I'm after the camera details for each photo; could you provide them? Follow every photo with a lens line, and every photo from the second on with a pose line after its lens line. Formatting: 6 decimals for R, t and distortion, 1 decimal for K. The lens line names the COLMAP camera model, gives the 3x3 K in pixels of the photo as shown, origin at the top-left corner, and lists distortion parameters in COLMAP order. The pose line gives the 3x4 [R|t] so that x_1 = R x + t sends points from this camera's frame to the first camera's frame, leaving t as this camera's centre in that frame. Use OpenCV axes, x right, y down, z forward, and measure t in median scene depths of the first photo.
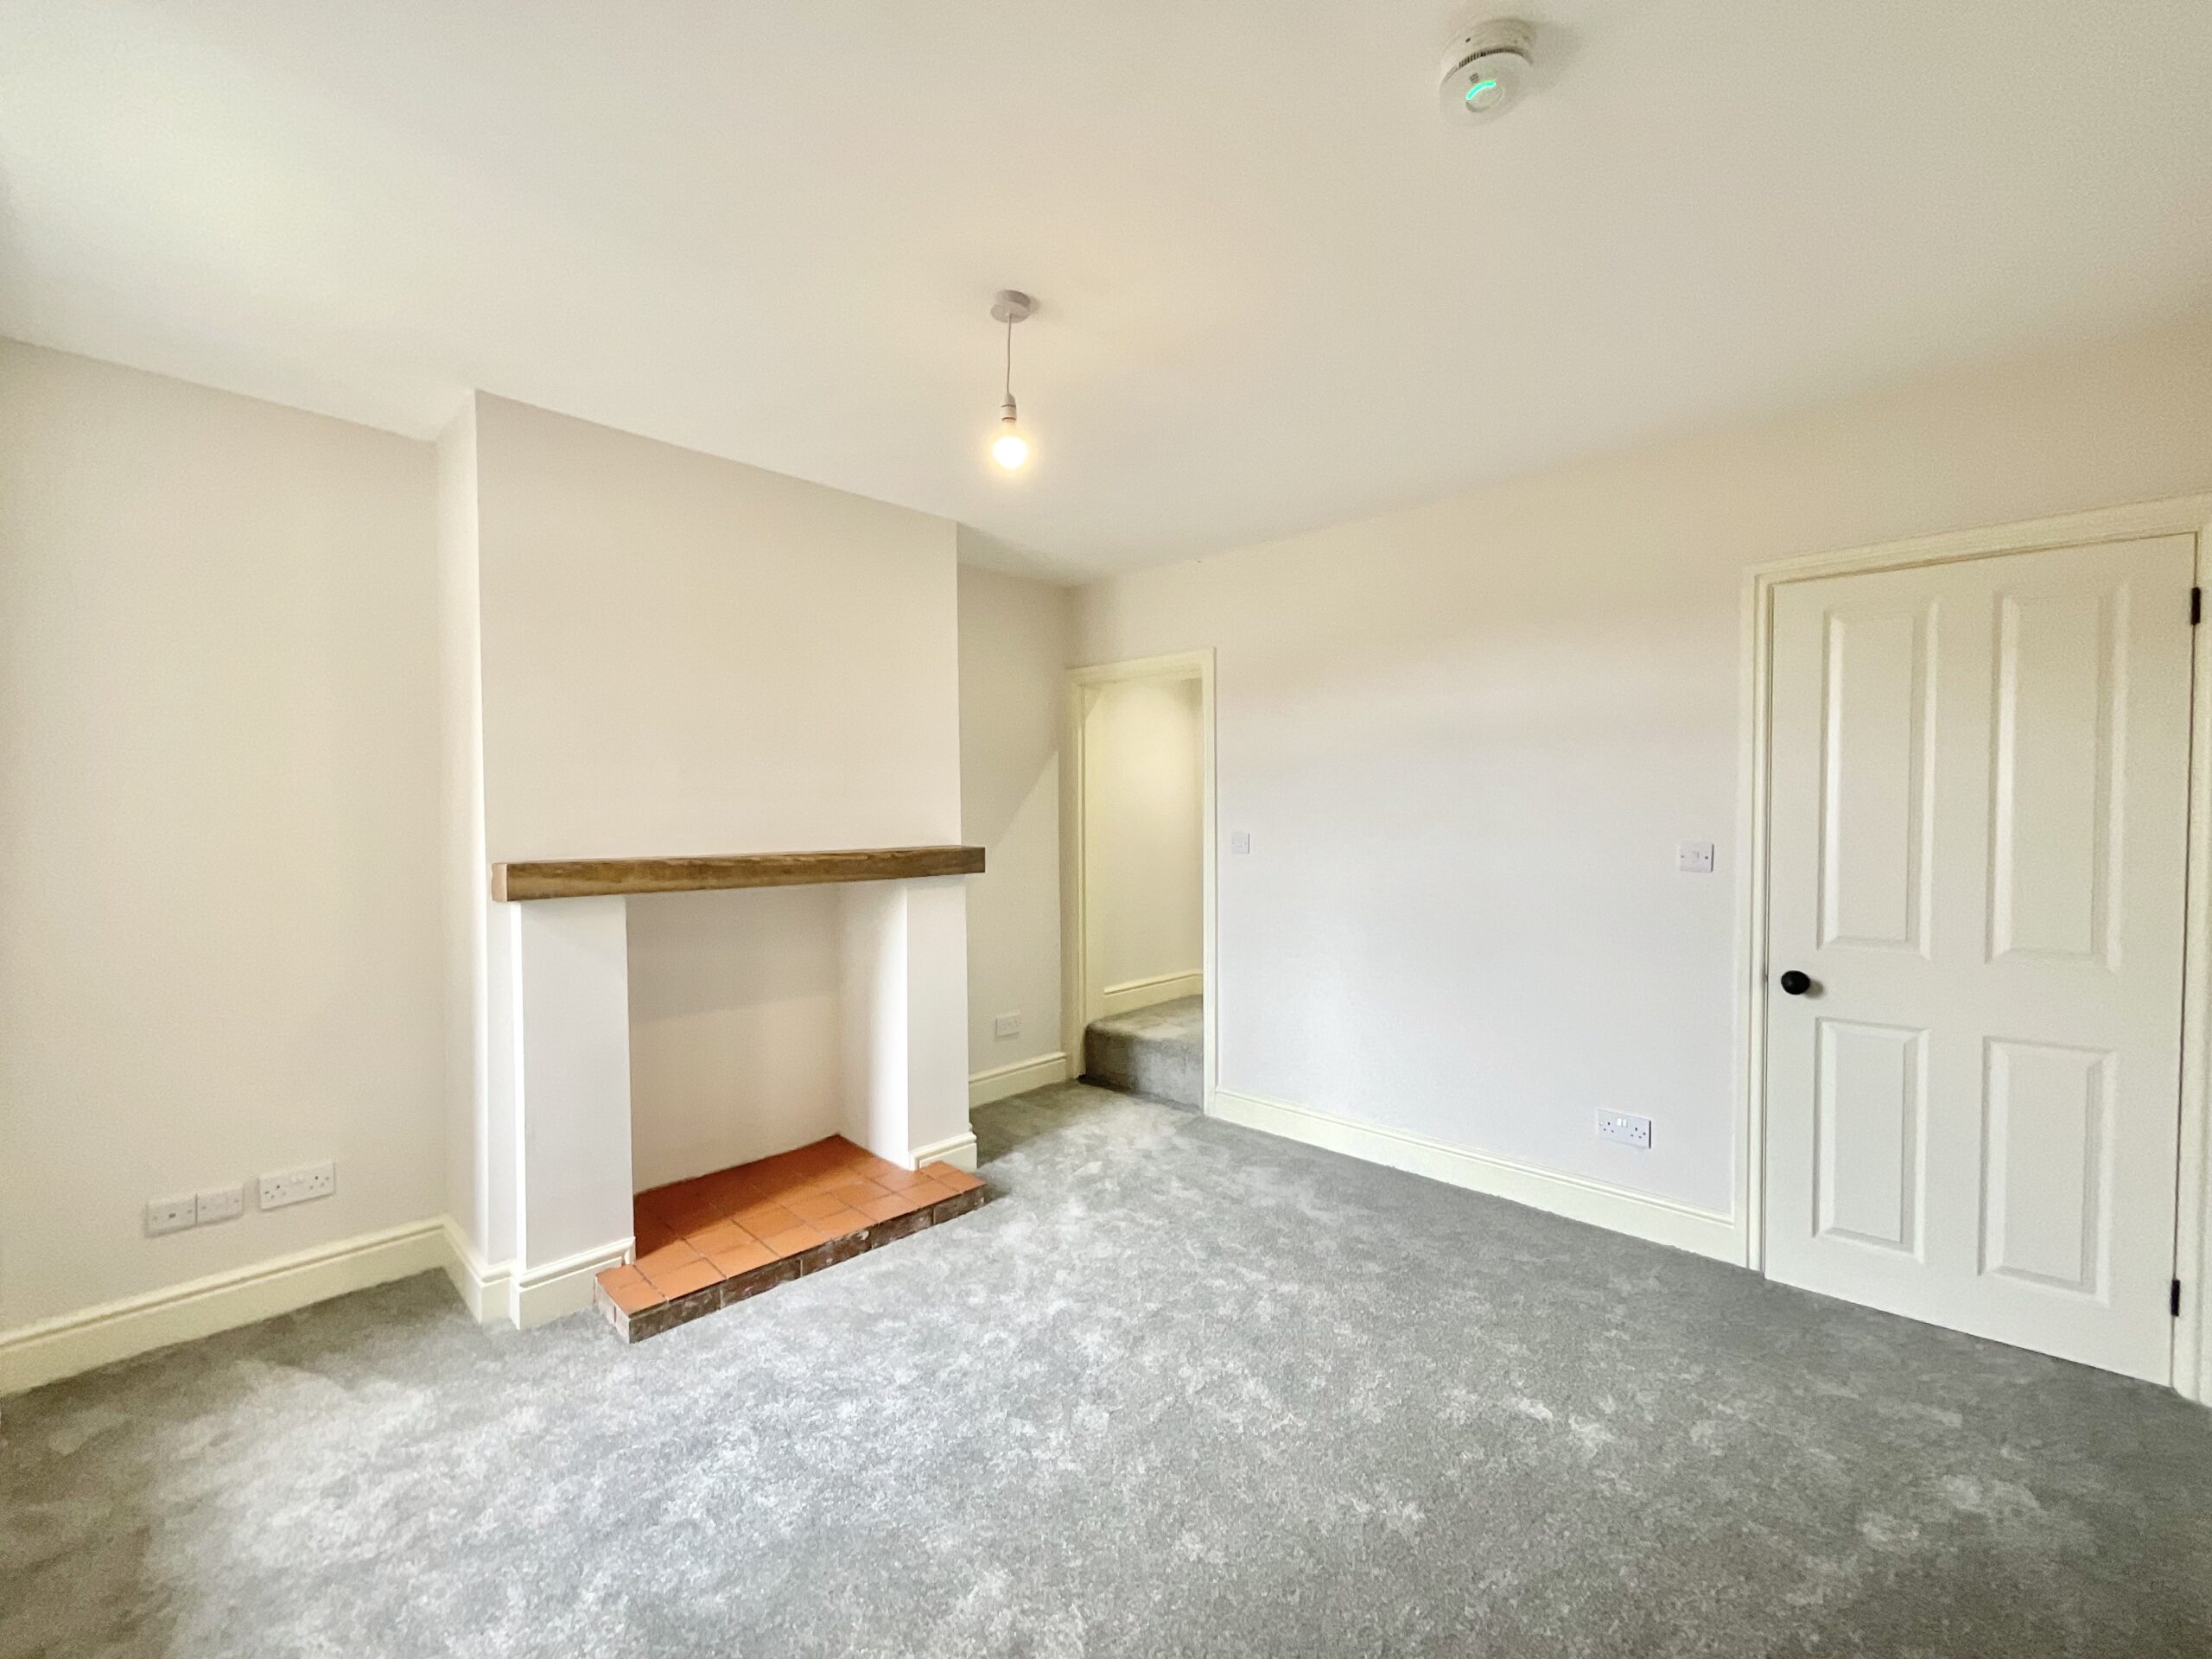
lens RADIAL K [[897.7, 0, 1099.5], [0, 897.7, 835.1], [0, 0, 1]] dist [0.012530, 0.000200]
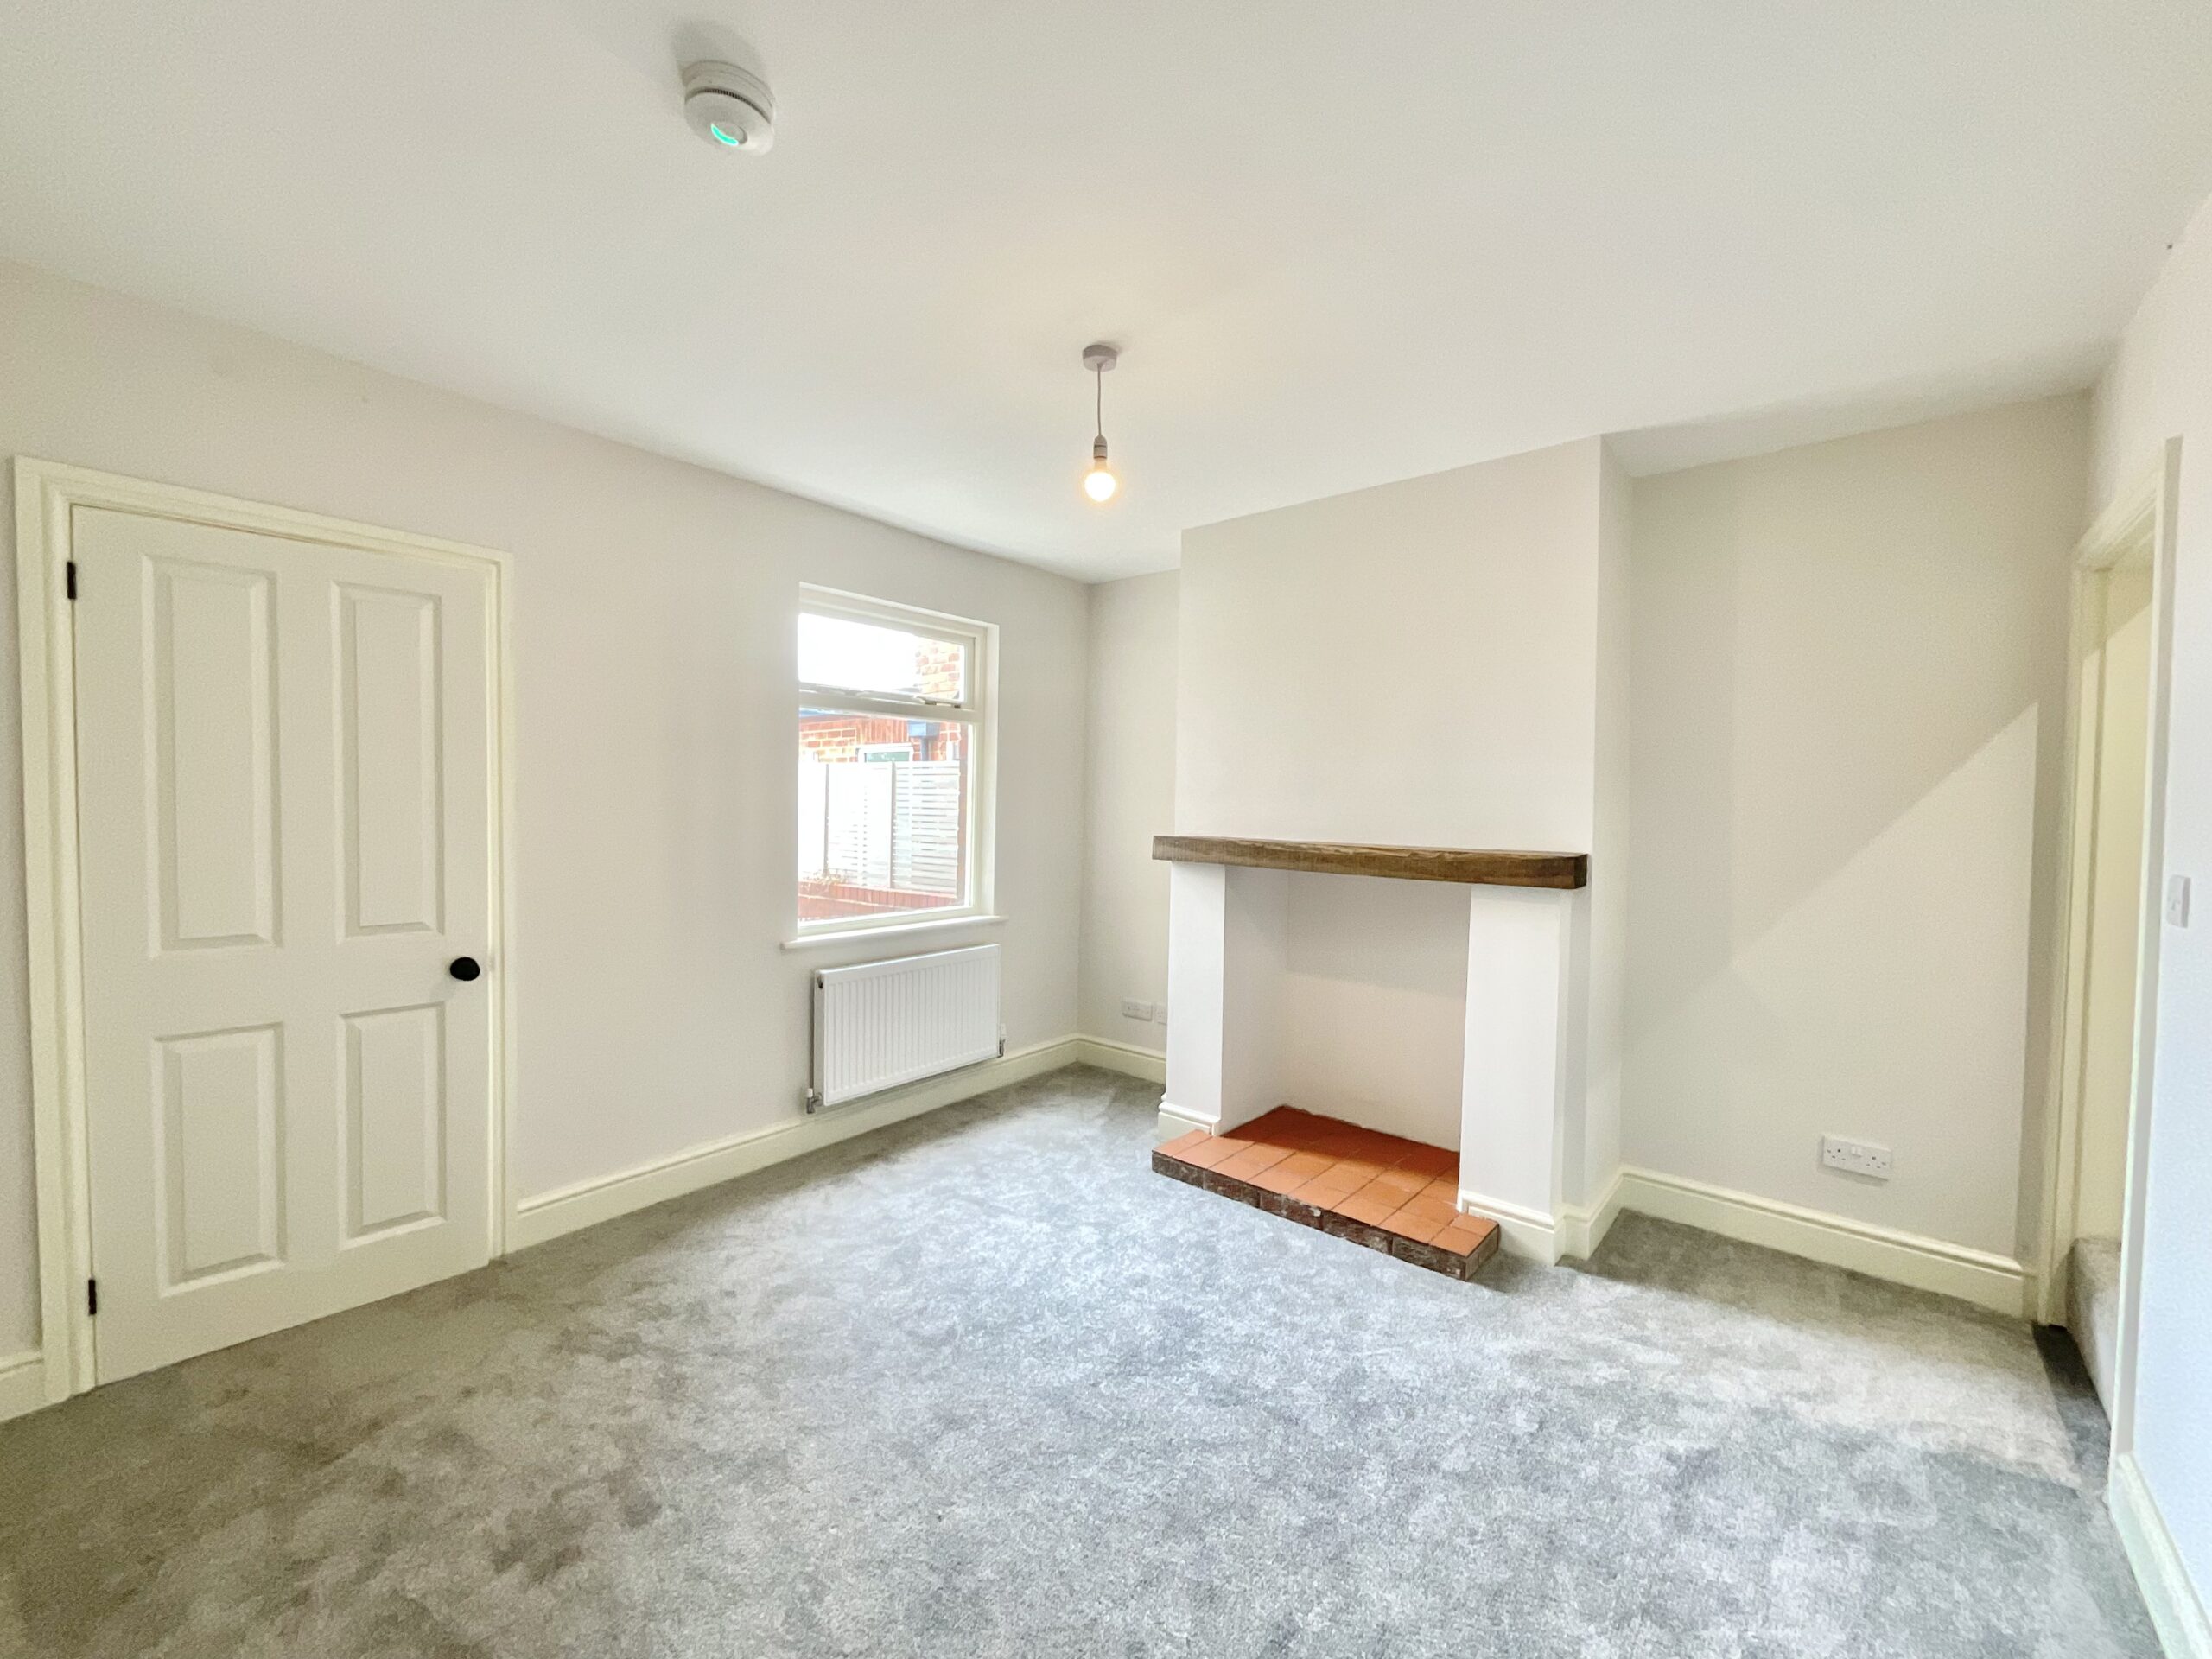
lens RADIAL K [[897.7, 0, 1099.5], [0, 897.7, 835.1], [0, 0, 1]] dist [0.012530, 0.000200]
pose [[0.068952, 0.042334, -0.996721, 0.690024], [-0.038095, 0.998482, 0.039773, -0.021987], [0.996892, 0.035228, 0.070460, 0.616346]]
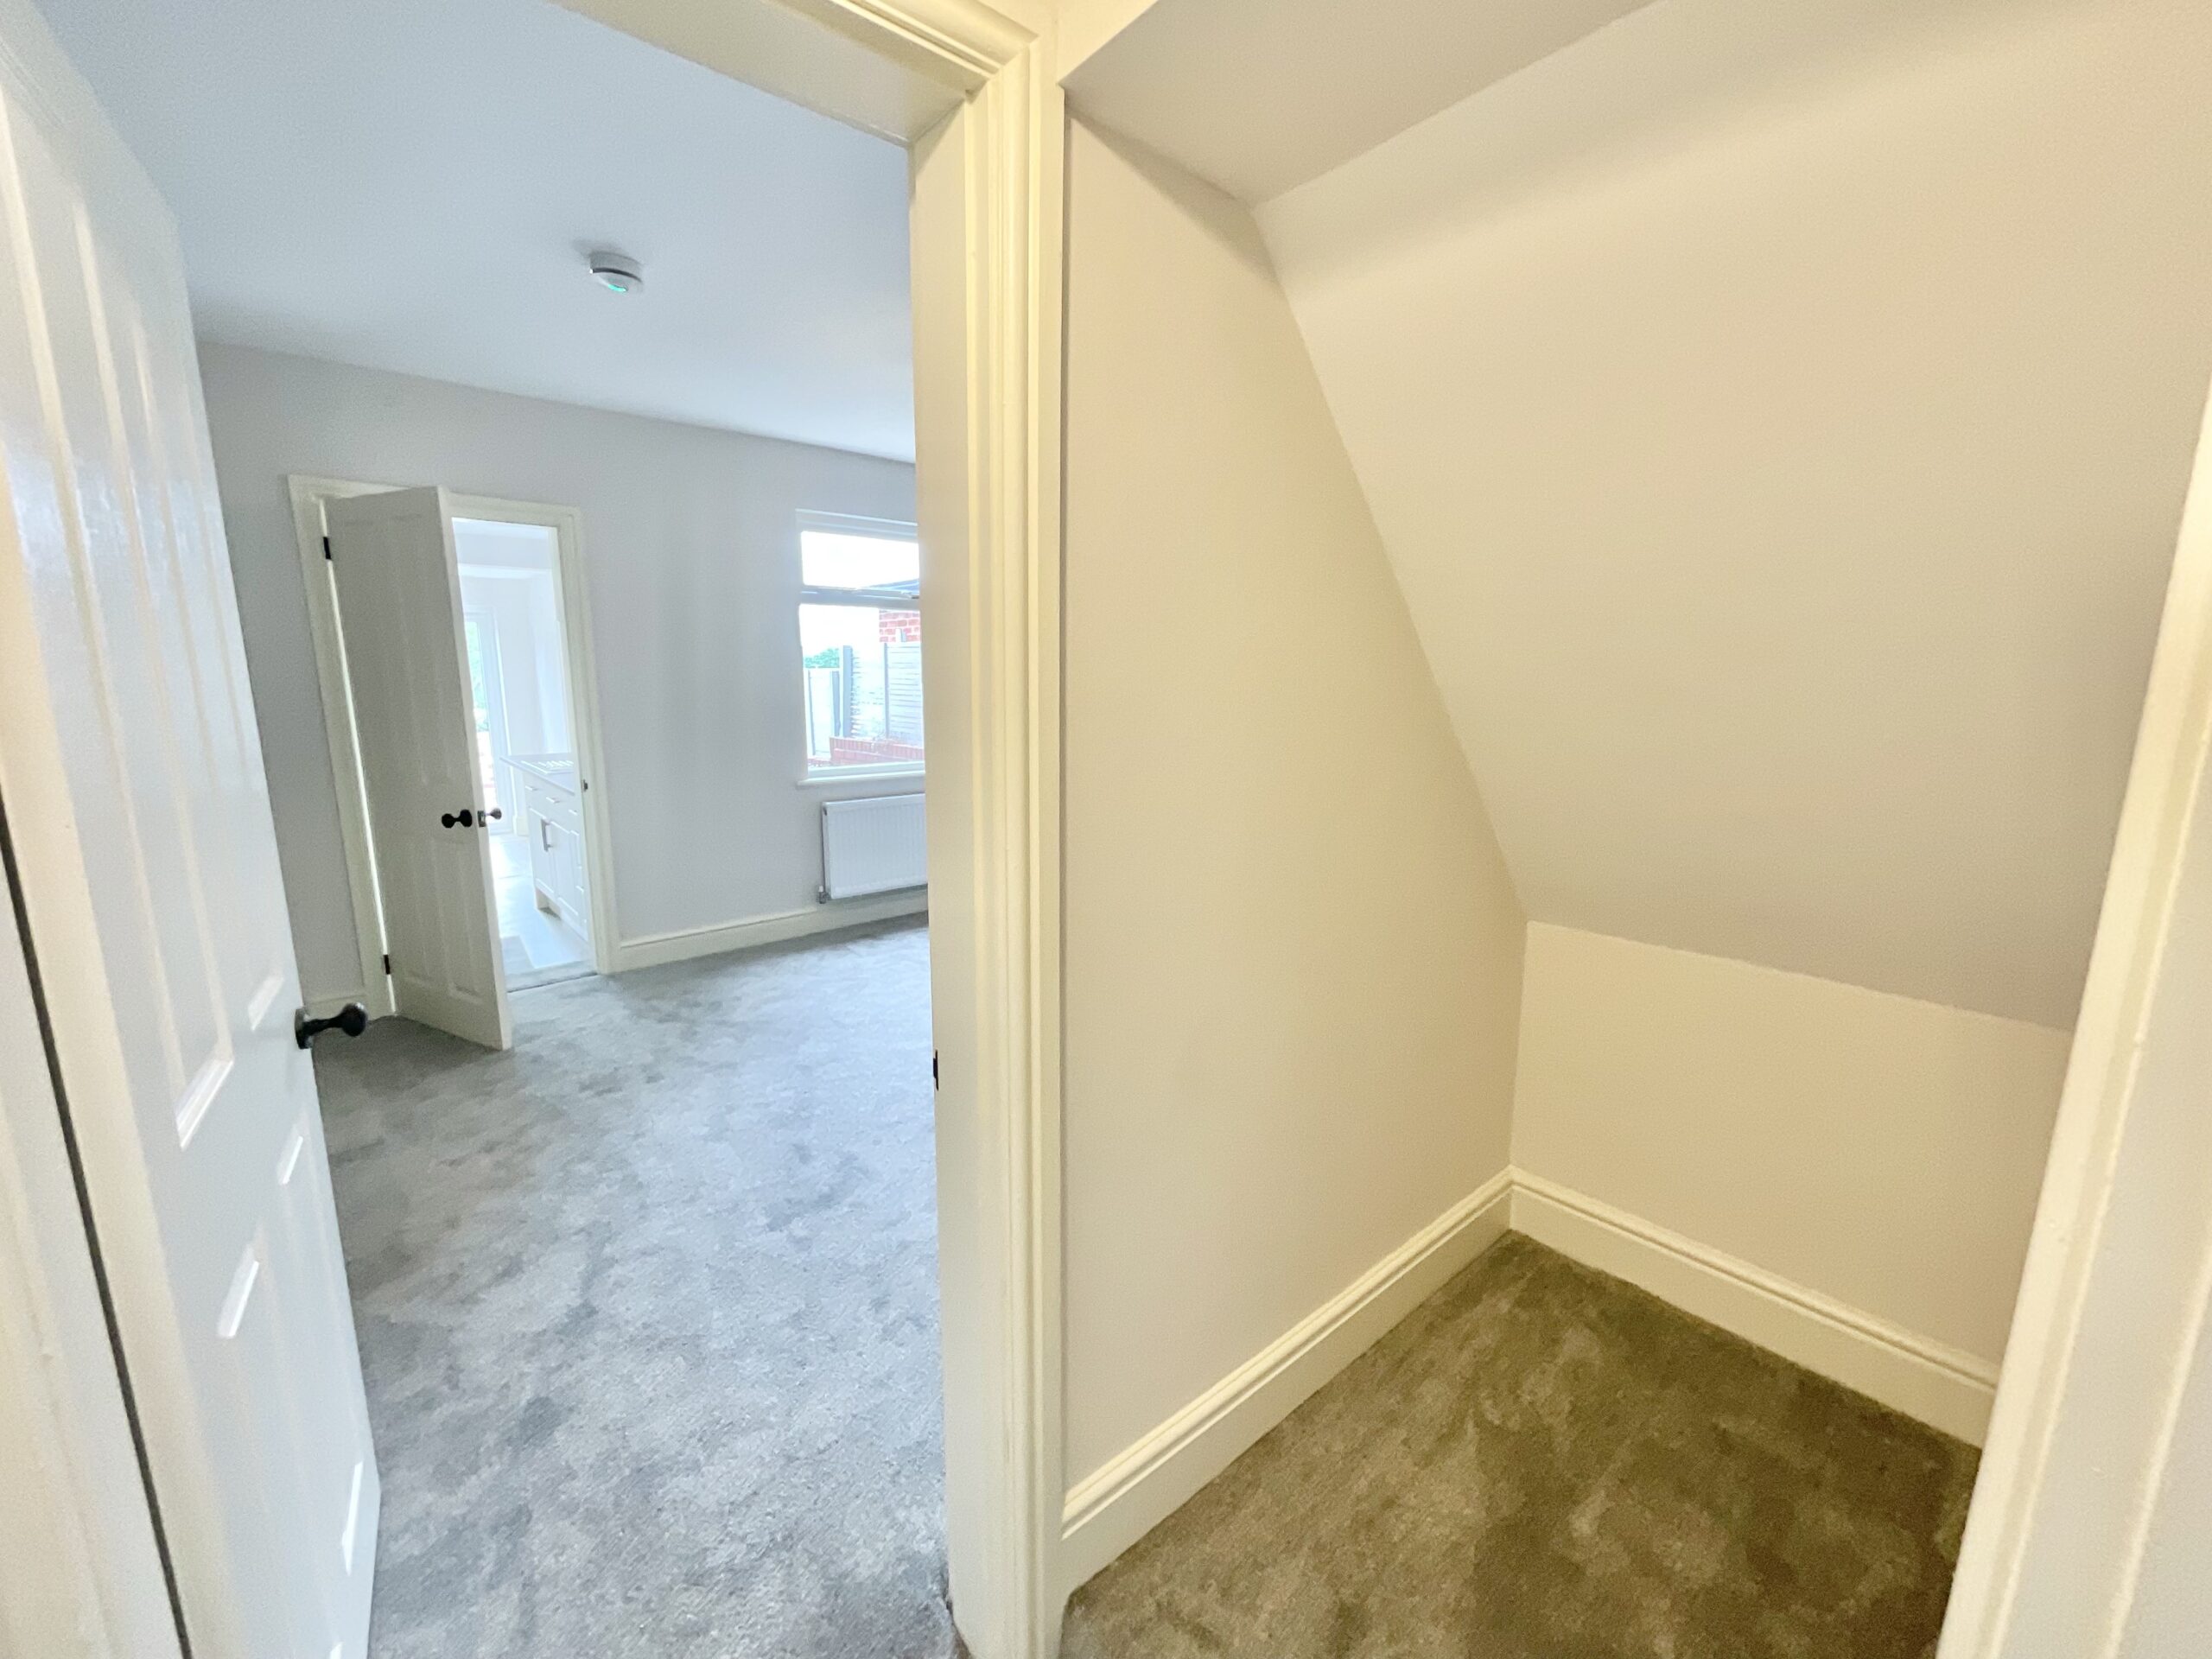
lens RADIAL K [[894.2, 0, 1113.9], [0, 894.2, 825.3], [0, 0, 1]] dist [0.000437, 0.000083]
pose [[-0.073115, 0.186628, -0.979706, 1.057246], [-0.038871, 0.981056, 0.189786, -0.070404], [0.996566, 0.051959, -0.064476, 0.981251]]
